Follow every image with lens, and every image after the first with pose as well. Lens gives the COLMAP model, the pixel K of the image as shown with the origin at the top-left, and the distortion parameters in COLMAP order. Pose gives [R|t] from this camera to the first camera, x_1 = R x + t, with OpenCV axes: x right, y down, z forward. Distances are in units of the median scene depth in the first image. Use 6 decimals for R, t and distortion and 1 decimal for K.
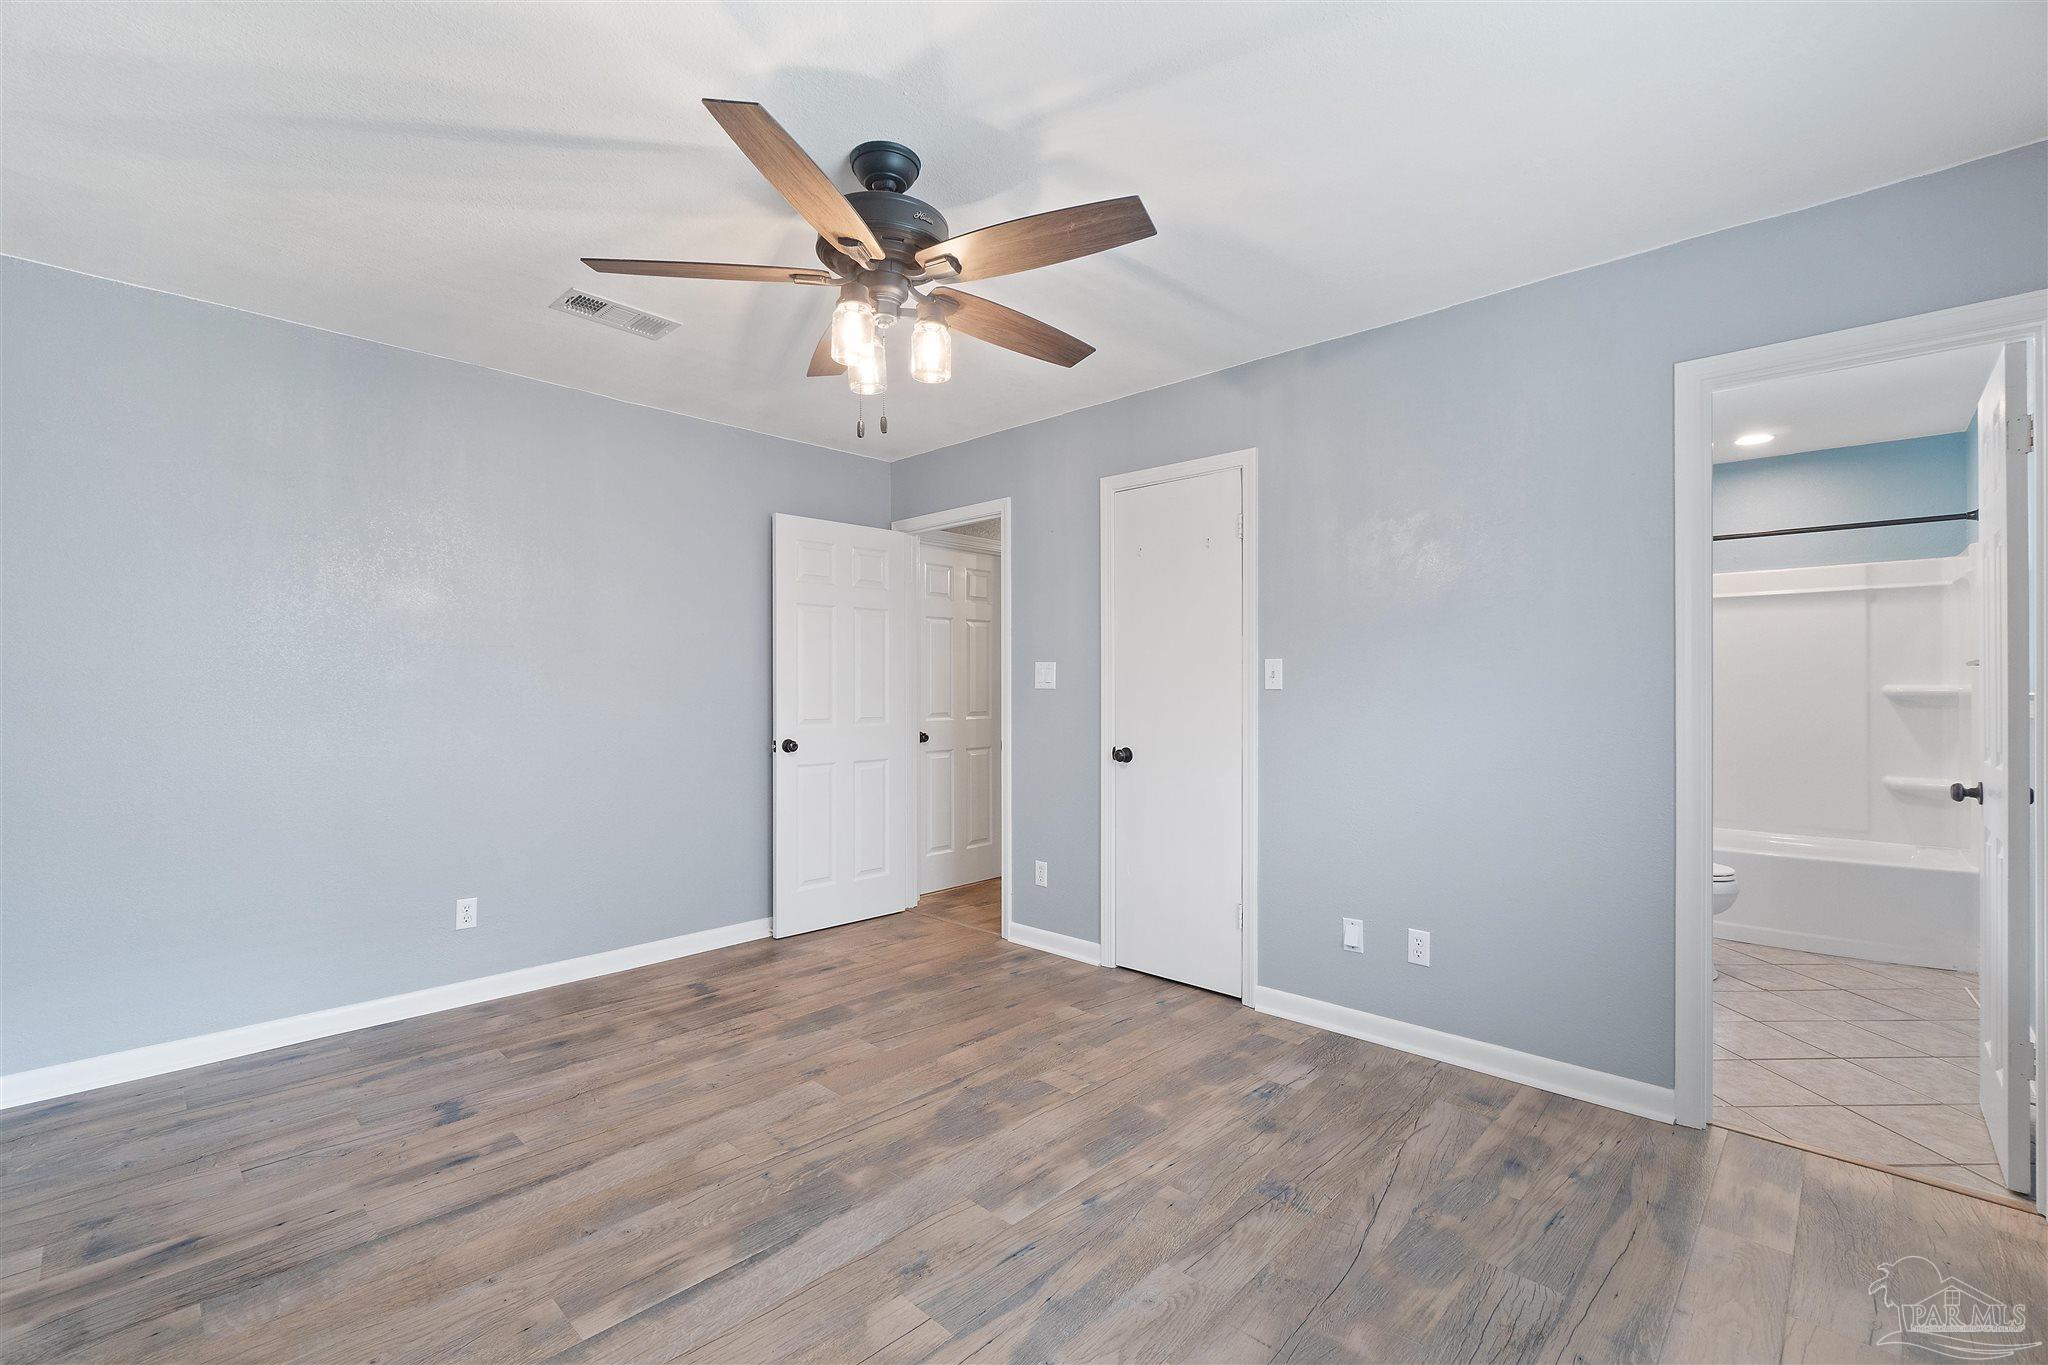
lens RADIAL K [[880.8, 0, 1024.0], [0, 880.8, 682.5], [0, 0, 1]] dist [-0.001968, -0.000089]
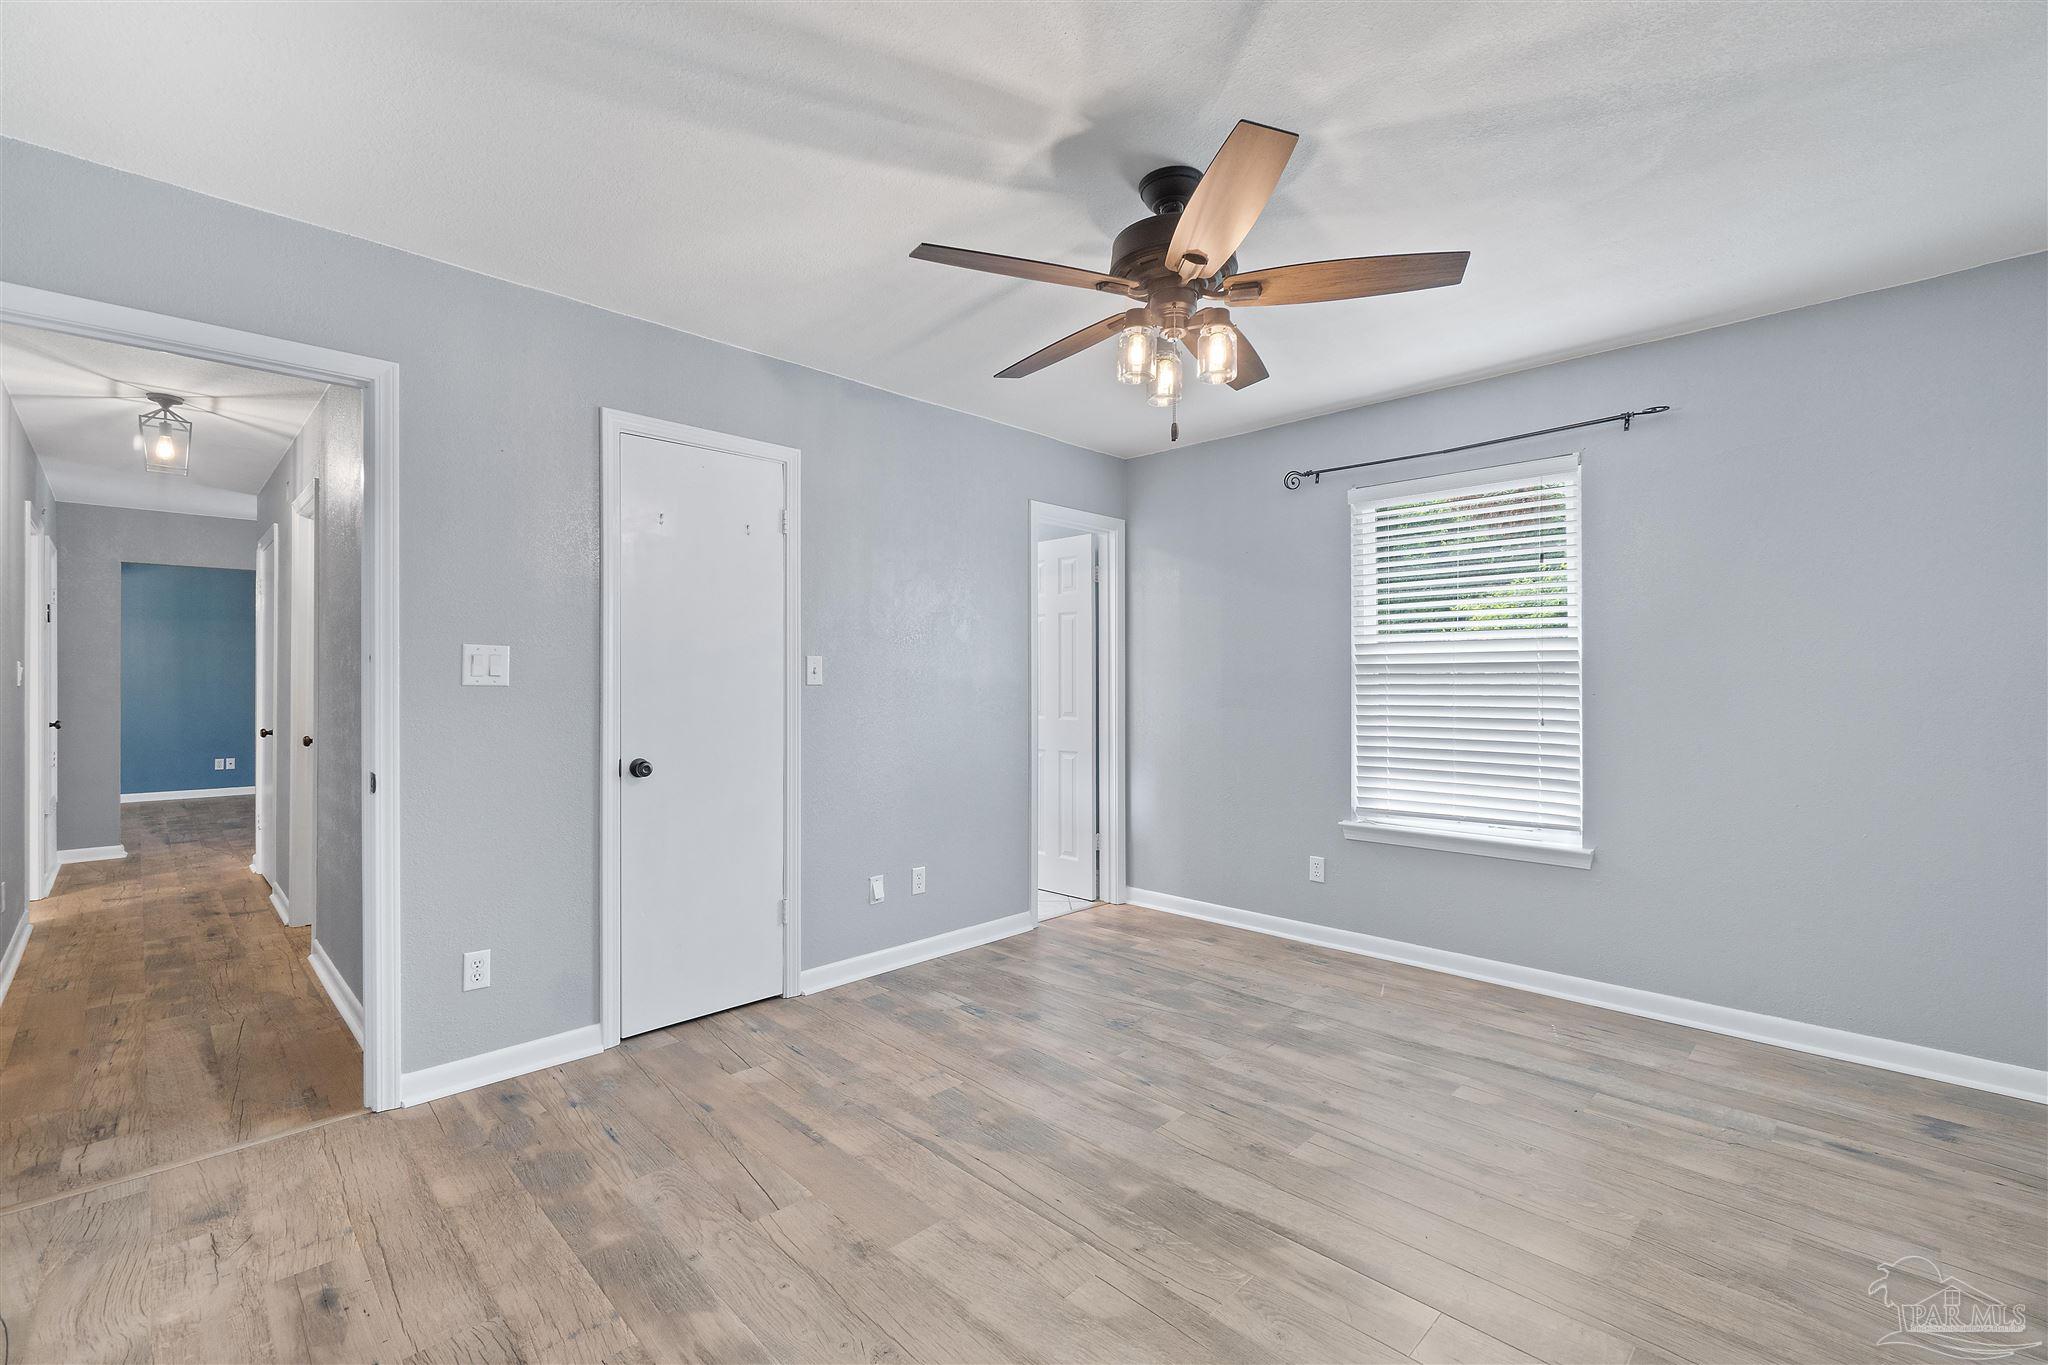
lens RADIAL K [[877.4, 0, 1019.9], [0, 877.4, 677.9], [0, 0, 1]] dist [0.000271, 0.000867]
pose [[0.033177, 0.005750, 0.999433, -1.057687], [-0.004119, 0.999976, -0.005616, 0.006726], [-0.999441, -0.003930, 0.033199, 0.997027]]
